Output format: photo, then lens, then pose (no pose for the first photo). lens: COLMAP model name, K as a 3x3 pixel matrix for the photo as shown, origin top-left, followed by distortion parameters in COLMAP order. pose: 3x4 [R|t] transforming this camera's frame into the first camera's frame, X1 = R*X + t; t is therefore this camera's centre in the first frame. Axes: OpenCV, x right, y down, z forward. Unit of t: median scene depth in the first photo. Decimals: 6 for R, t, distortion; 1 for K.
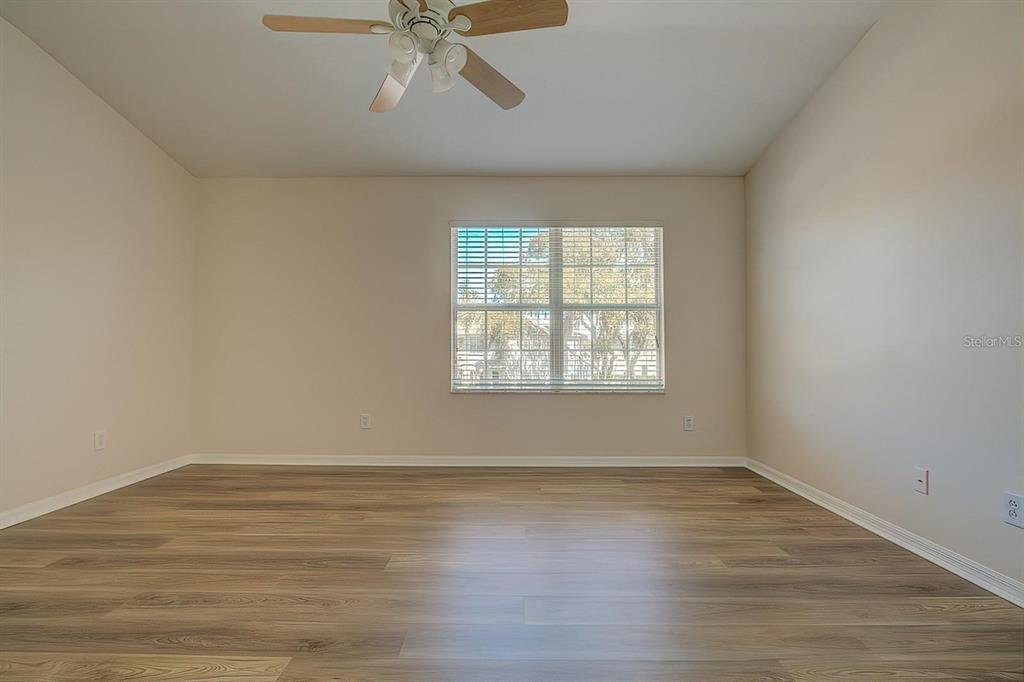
lens RADIAL K [[453.9, 0, 514.4], [0, 453.9, 339.3], [0, 0, 1]] dist [-0.014439, 0.000046]
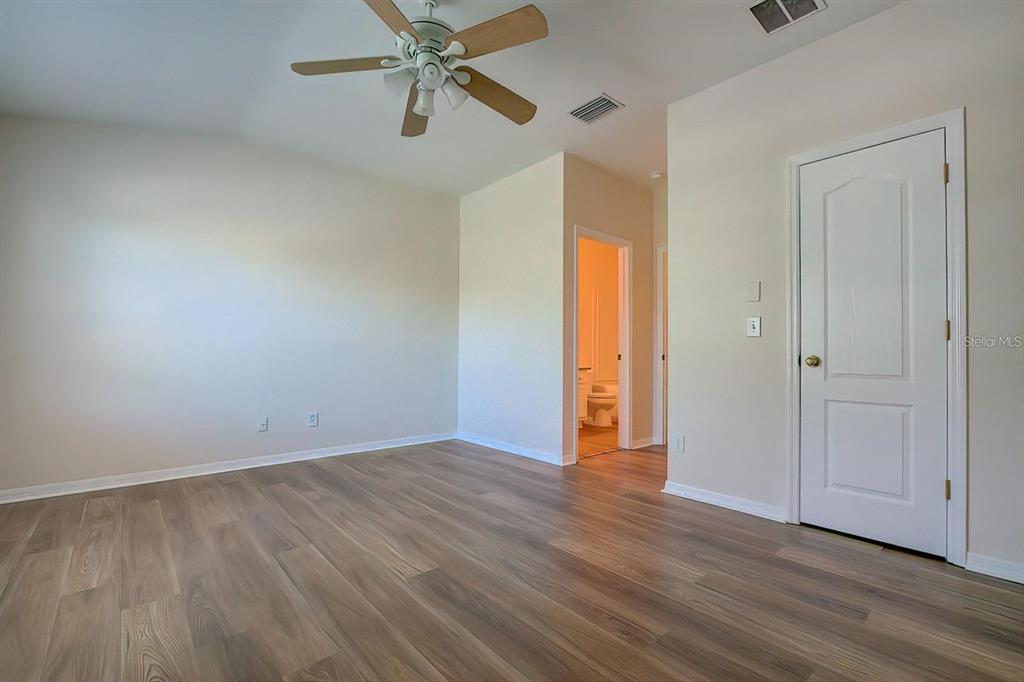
lens RADIAL K [[444.9, 0, 514.0], [0, 444.9, 350.0], [0, 0, 1]] dist [-0.012098, 0.000405]
pose [[-0.663940, -0.001331, 0.747785, -0.726651], [-0.024465, 0.999502, -0.019942, 0.020770], [-0.747385, -0.031534, -0.663642, 0.979002]]
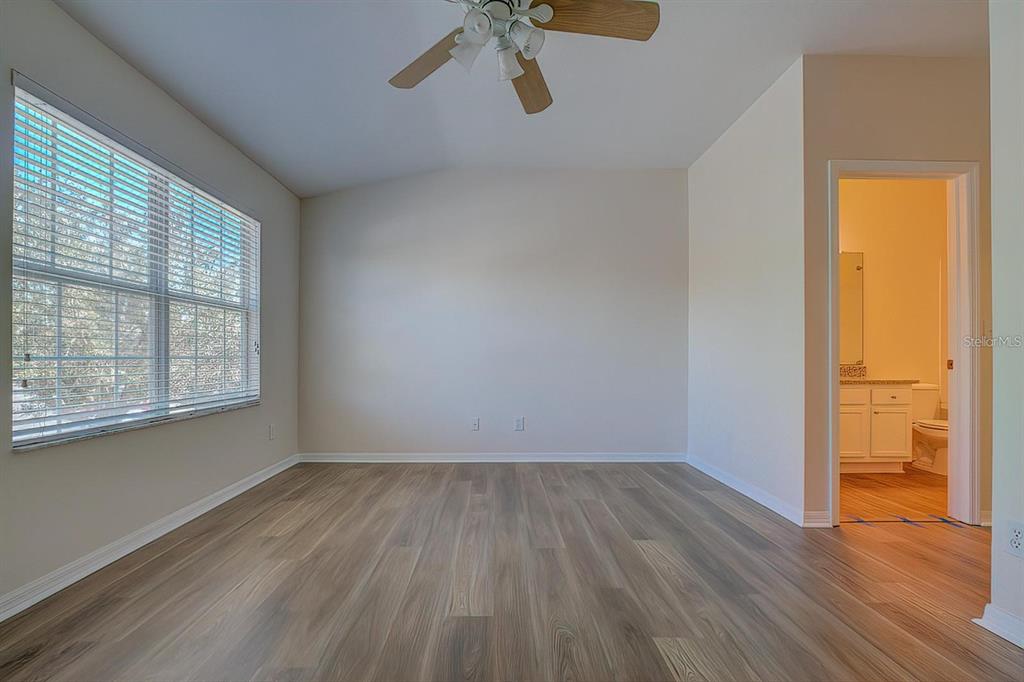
lens RADIAL K [[450.1, 0, 500.4], [0, 450.1, 357.4], [0, 0, 1]] dist [-0.016556, 0.000144]
pose [[-0.012764, -0.002594, 0.999915, -0.712289], [-0.024633, 0.999694, 0.002279, 0.012675], [-0.999615, -0.024602, -0.012824, 0.630991]]
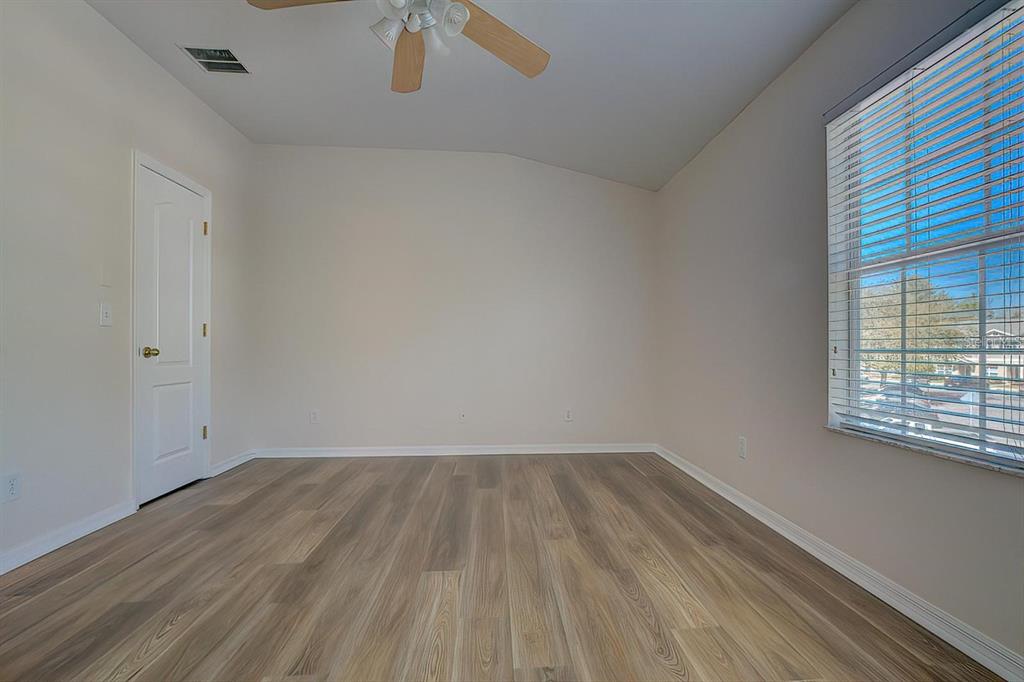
lens RADIAL K [[461.1, 0, 529.9], [0, 461.1, 345.6], [0, 0, 1]] dist [-0.000821, -0.000095]
pose [[0.083644, -0.007671, -0.996466, 0.464248], [0.018512, 0.999810, -0.006143, 0.018119], [0.996324, -0.017933, 0.083771, 0.724447]]
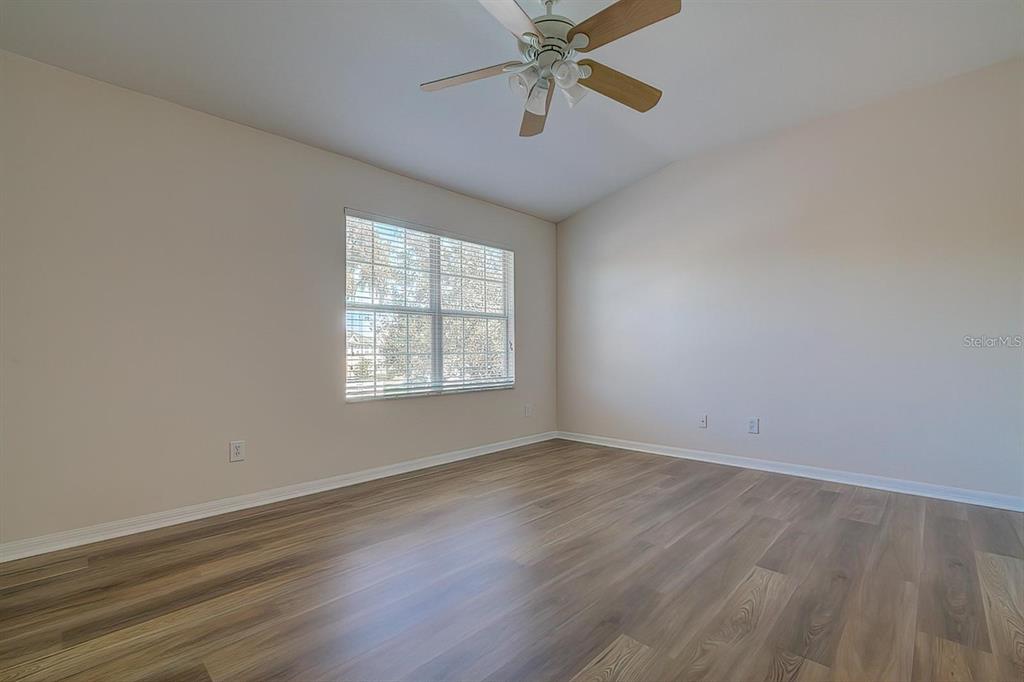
lens RADIAL K [[444.9, 0, 514.0], [0, 444.9, 350.0], [0, 0, 1]] dist [-0.012098, 0.000405]
pose [[0.690436, -0.004128, 0.723382, -0.654546], [-0.006916, 0.999900, 0.012307, 0.002281], [-0.723361, -0.013500, 0.690338, 0.204985]]
